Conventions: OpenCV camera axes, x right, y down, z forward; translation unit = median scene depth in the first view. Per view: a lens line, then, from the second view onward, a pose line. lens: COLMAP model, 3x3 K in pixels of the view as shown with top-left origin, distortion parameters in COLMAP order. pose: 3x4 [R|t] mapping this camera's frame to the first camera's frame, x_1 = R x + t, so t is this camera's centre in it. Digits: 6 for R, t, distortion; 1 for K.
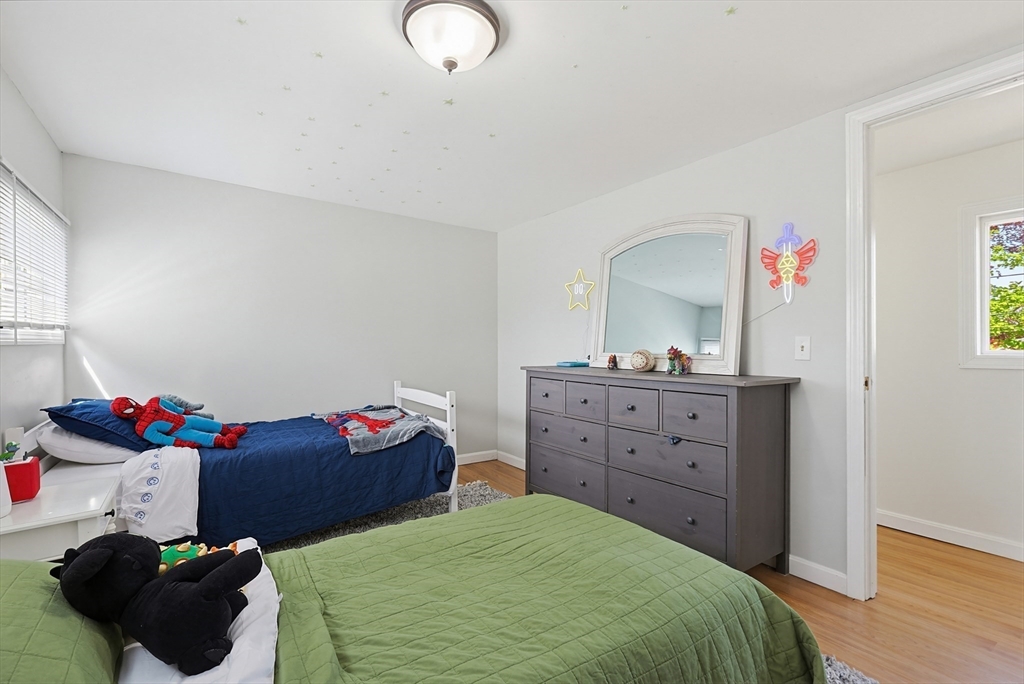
lens RADIAL K [[478.2, 0, 510.7], [0, 478.2, 335.6], [0, 0, 1]] dist [0.002026, -0.000099]
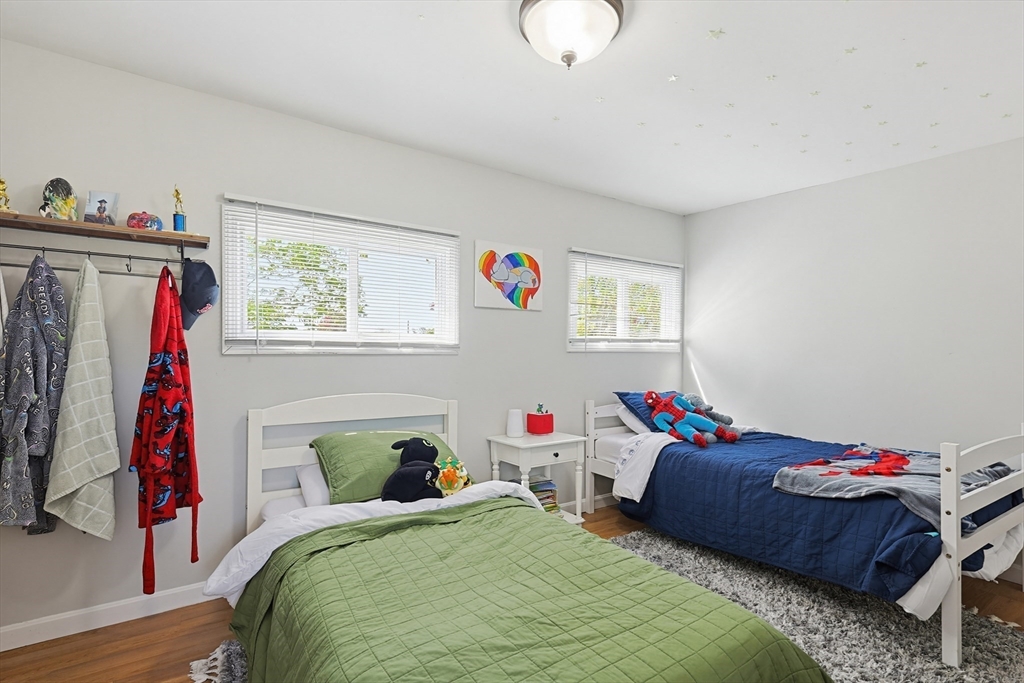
lens RADIAL K [[478.2, 0, 515.1], [0, 478.2, 343.4], [0, 0, 1]] dist [0.002026, -0.000099]
pose [[-0.003369, -0.005430, -0.999980, 0.502735], [-0.001875, 0.999984, -0.005424, -0.000527], [0.999993, 0.001857, -0.003379, 0.537414]]
